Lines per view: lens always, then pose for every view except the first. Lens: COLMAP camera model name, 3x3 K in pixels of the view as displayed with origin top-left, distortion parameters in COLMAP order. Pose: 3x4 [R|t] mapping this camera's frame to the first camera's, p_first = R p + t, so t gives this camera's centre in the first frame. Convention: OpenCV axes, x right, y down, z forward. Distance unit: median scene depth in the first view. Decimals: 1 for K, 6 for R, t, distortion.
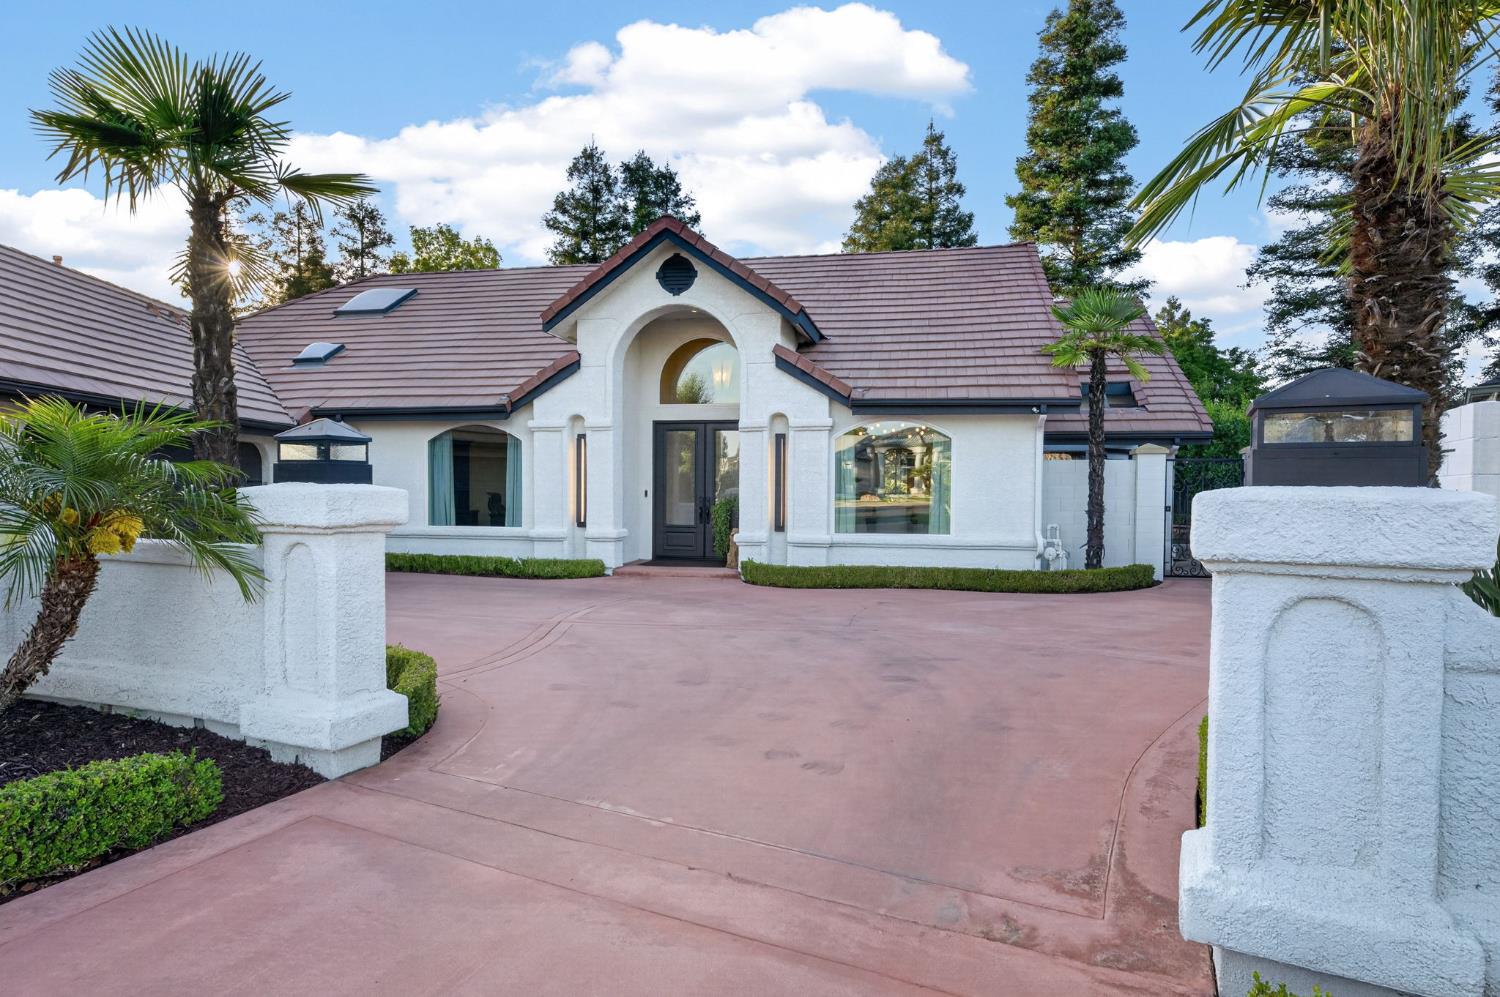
lens RADIAL K [[703.4, 0, 747.6], [0, 703.4, 498.9], [0, 0, 1]] dist [-0.000989, 0.000643]
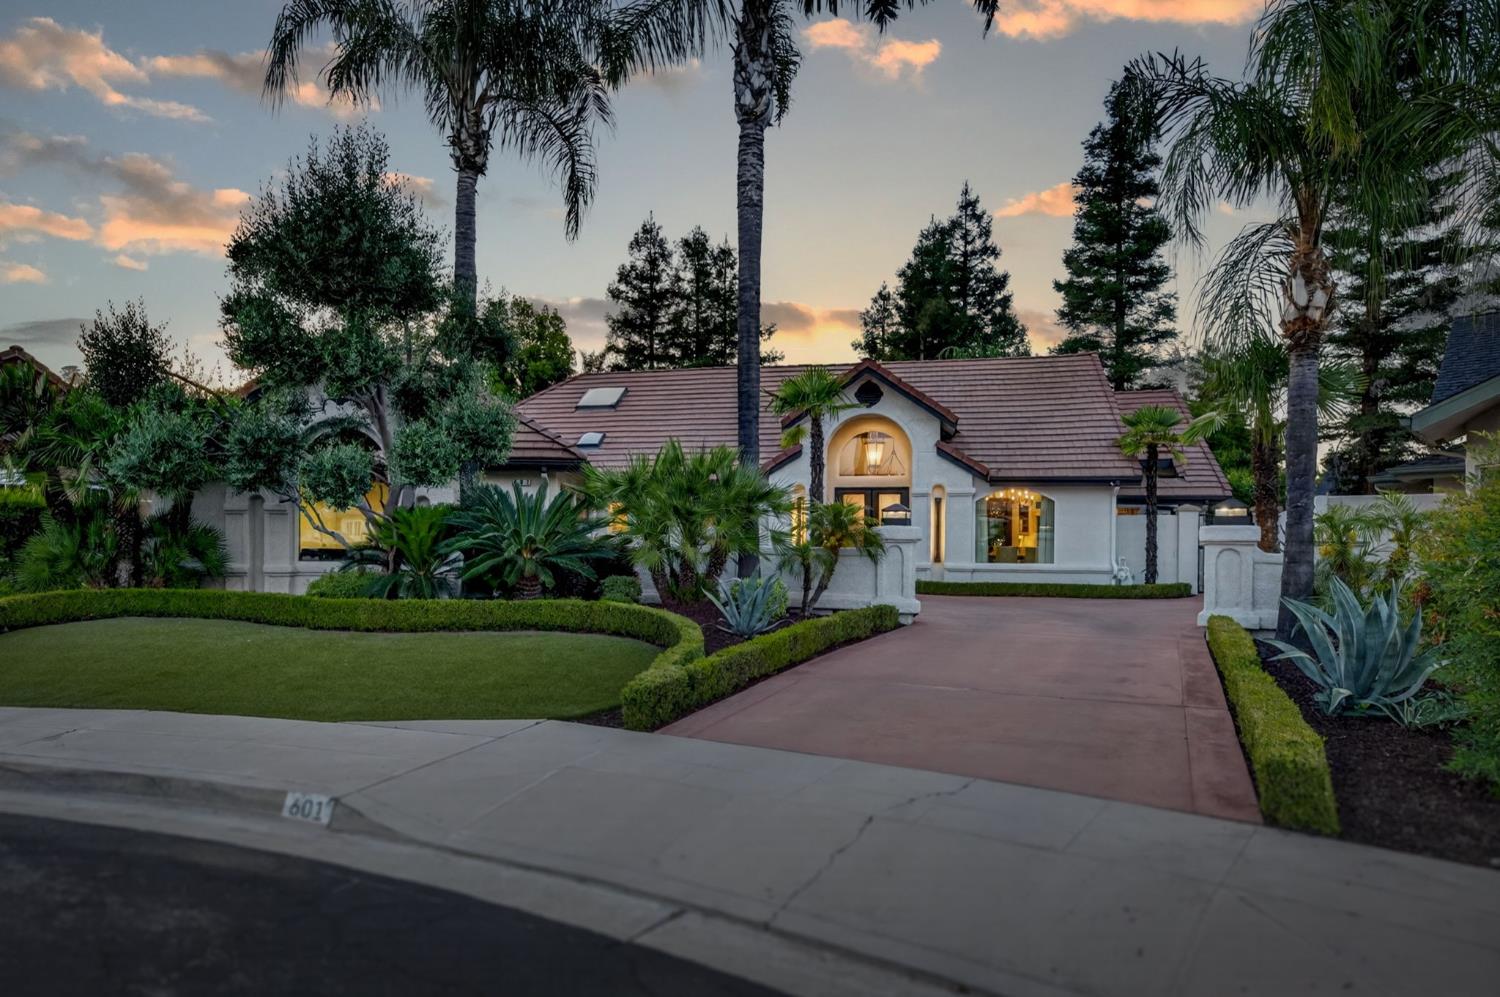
lens RADIAL K [[681.4, 0, 747.4], [0, 681.4, 534.5], [0, 0, 1]] dist [0.001417, 0.000169]
pose [[0.998618, 0.002033, -0.052524, -0.269132], [-0.003156, 0.999768, -0.021302, 0.018505], [0.052468, 0.021438, 0.998392, -0.466210]]
